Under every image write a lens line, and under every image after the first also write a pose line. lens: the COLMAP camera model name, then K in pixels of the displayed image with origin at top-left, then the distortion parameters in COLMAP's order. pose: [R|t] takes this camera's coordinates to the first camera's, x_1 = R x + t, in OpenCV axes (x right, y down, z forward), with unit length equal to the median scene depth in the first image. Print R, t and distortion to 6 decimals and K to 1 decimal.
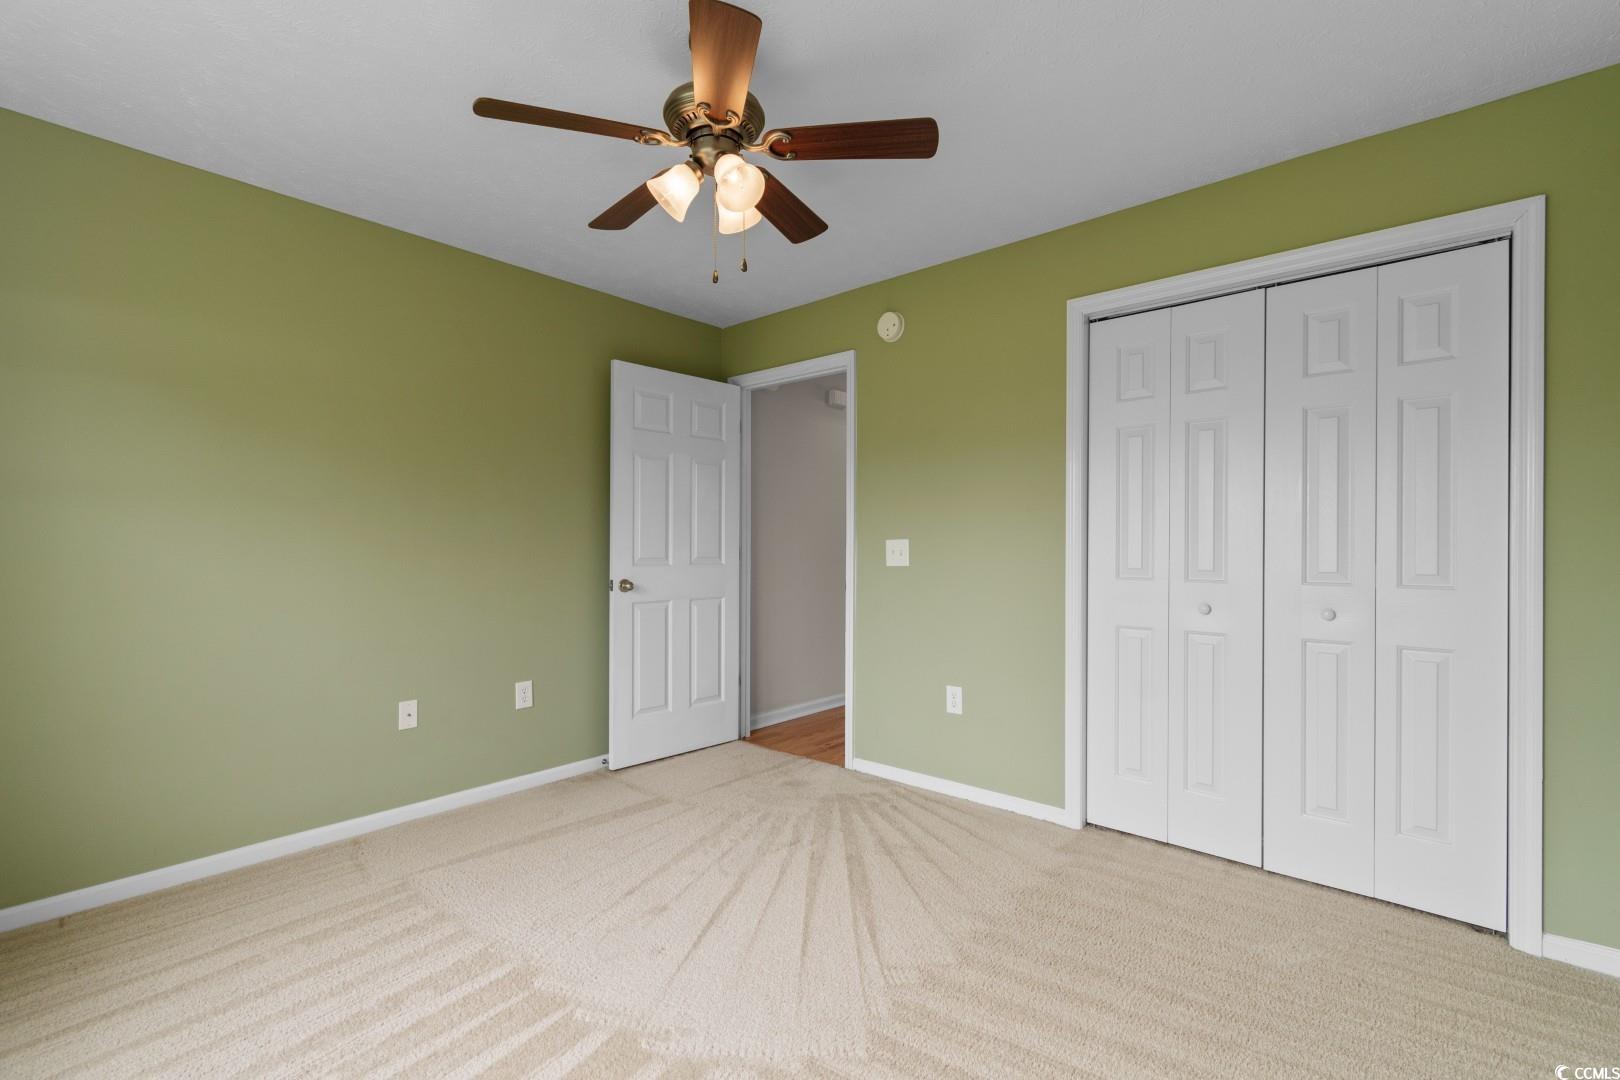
lens RADIAL K [[714.7, 0, 813.3], [0, 714.7, 544.9], [0, 0, 1]] dist [0.002984, 0.000124]
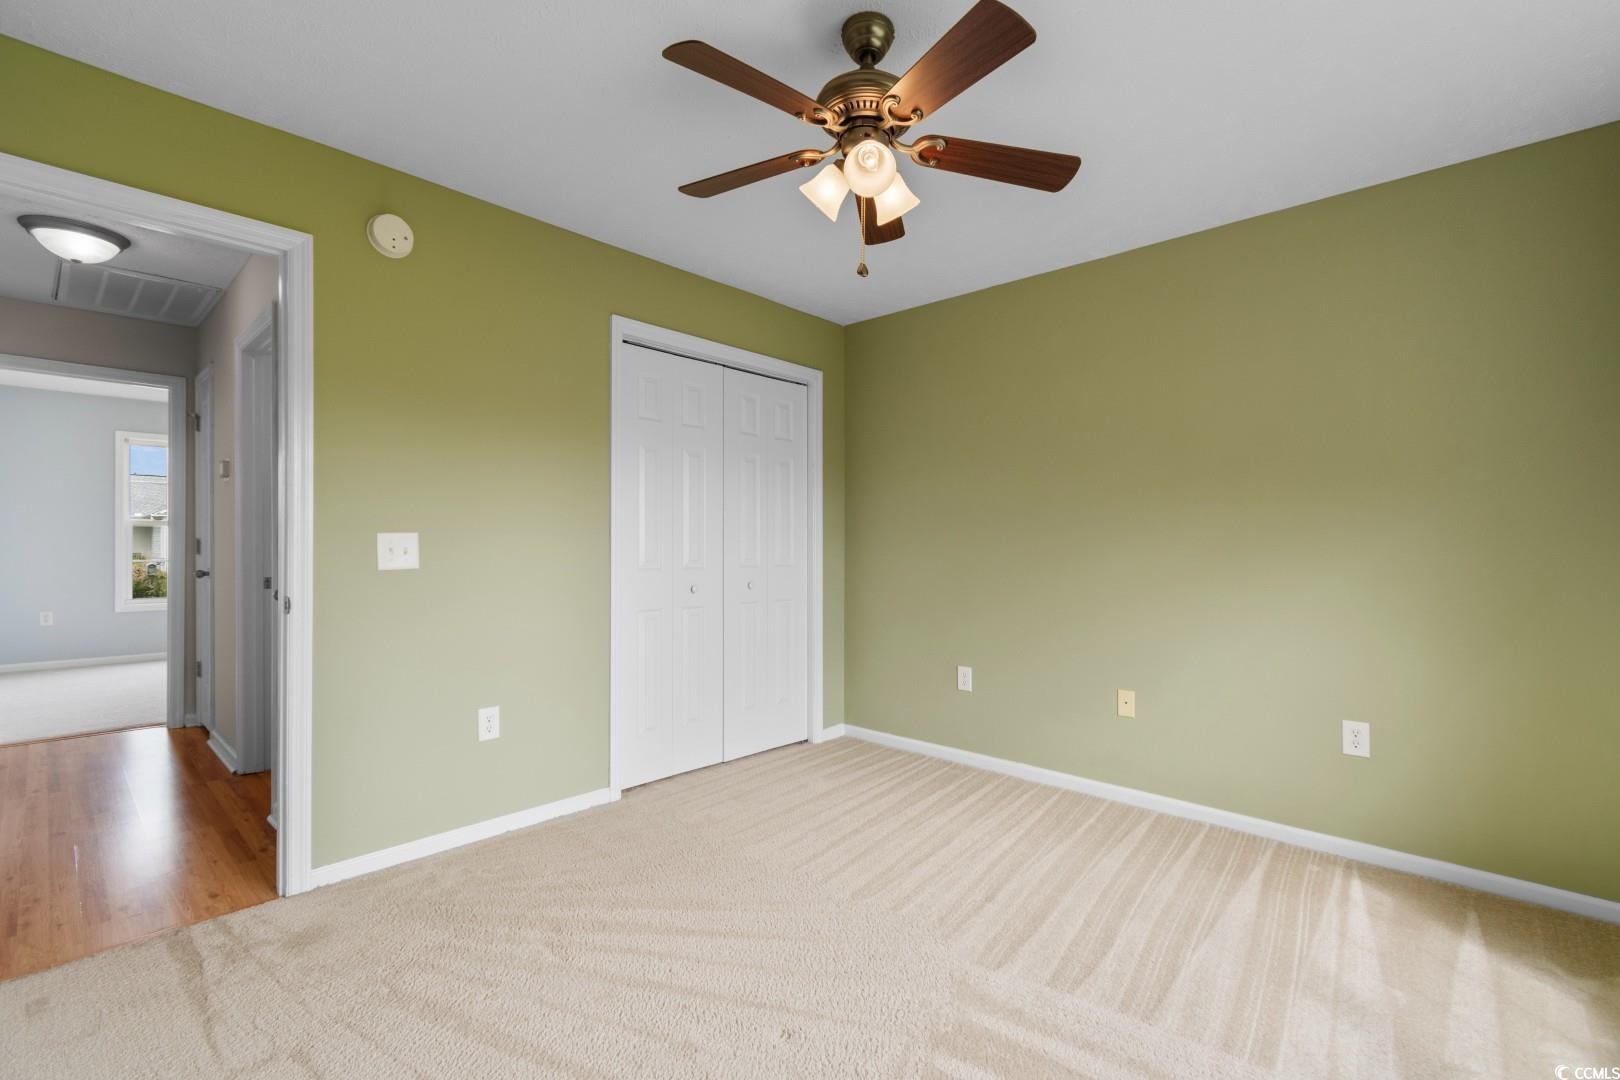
lens RADIAL K [[714.7, 0, 813.1], [0, 714.7, 542.9], [0, 0, 1]] dist [0.002984, 0.000124]
pose [[0.039563, -0.000107, 0.999217, -0.702225], [-0.003604, 0.999993, 0.000250, 0.001288], [-0.999211, -0.003611, 0.039562, 0.643286]]
